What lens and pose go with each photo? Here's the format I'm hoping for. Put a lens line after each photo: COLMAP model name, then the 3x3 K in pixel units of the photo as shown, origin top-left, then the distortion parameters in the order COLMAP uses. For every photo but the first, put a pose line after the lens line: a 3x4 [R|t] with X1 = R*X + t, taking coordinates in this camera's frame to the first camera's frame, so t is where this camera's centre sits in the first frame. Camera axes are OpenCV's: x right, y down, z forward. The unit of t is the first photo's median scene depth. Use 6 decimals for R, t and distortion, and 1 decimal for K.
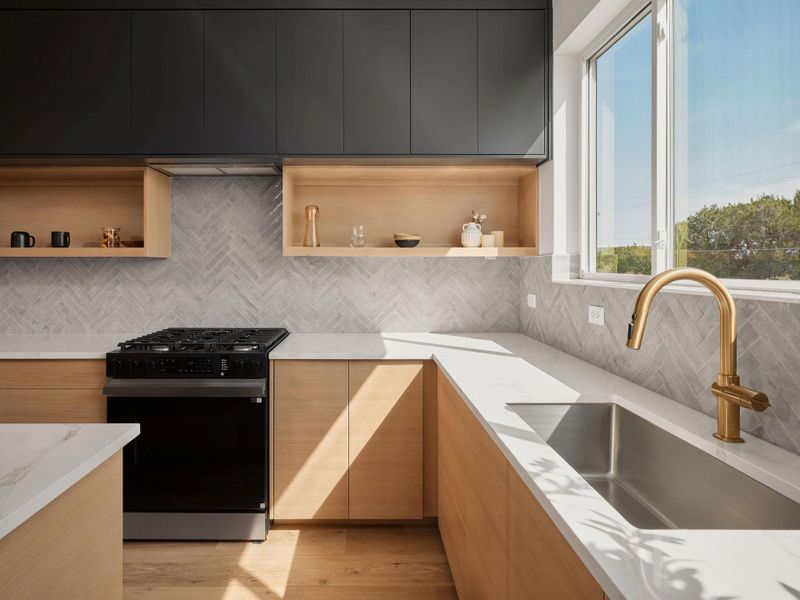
lens RADIAL K [[439.6, 0, 364.4], [0, 439.6, 267.6], [0, 0, 1]] dist [-0.002205, 0.000096]
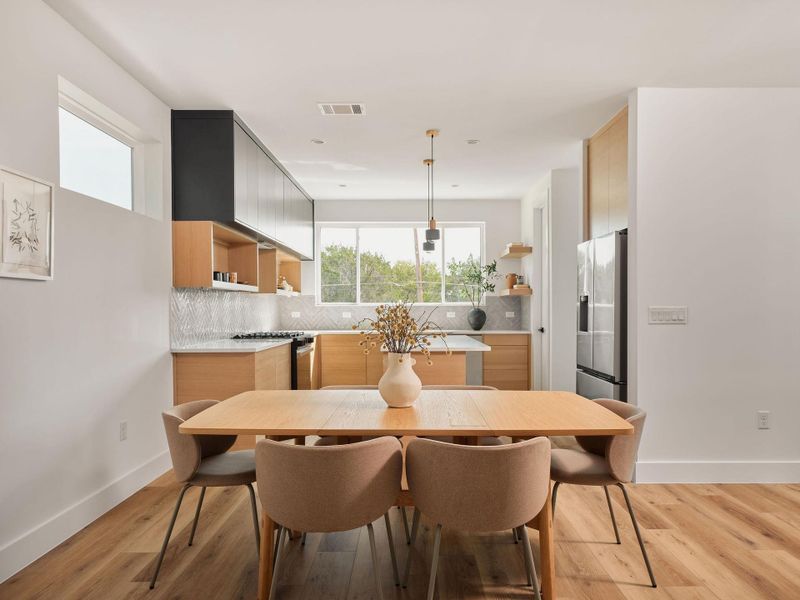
lens RADIAL K [[545.8, 0, 413.4], [0, 545.8, 311.5], [0, 0, 1]] dist [0.001226, -0.000342]
pose [[-0.008647, -0.006183, 0.999944, -2.574274], [0.006335, 0.999960, 0.006238, 0.043254], [-0.999943, 0.006388, -0.008607, 0.369850]]
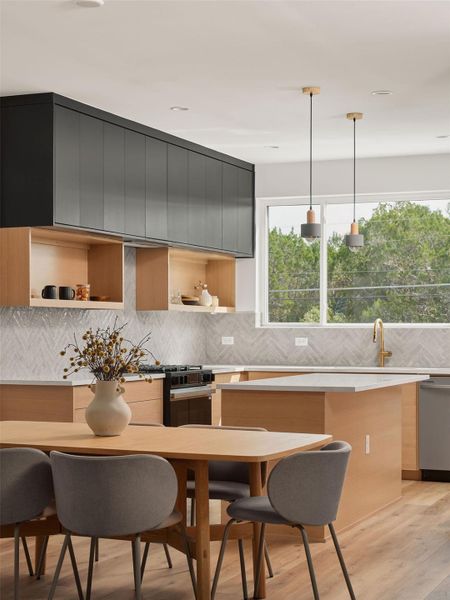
lens RADIAL K [[1139.5, 0, 225.1], [0, 1139.5, 323.1], [0, 0, 1]] dist [0.005357, -0.057353]
pose [[0.385356, 0.004898, 0.922755, -3.346307], [0.002462, 0.999977, -0.006336, 0.036839], [-0.922765, 0.004713, 0.385335, -0.564618]]
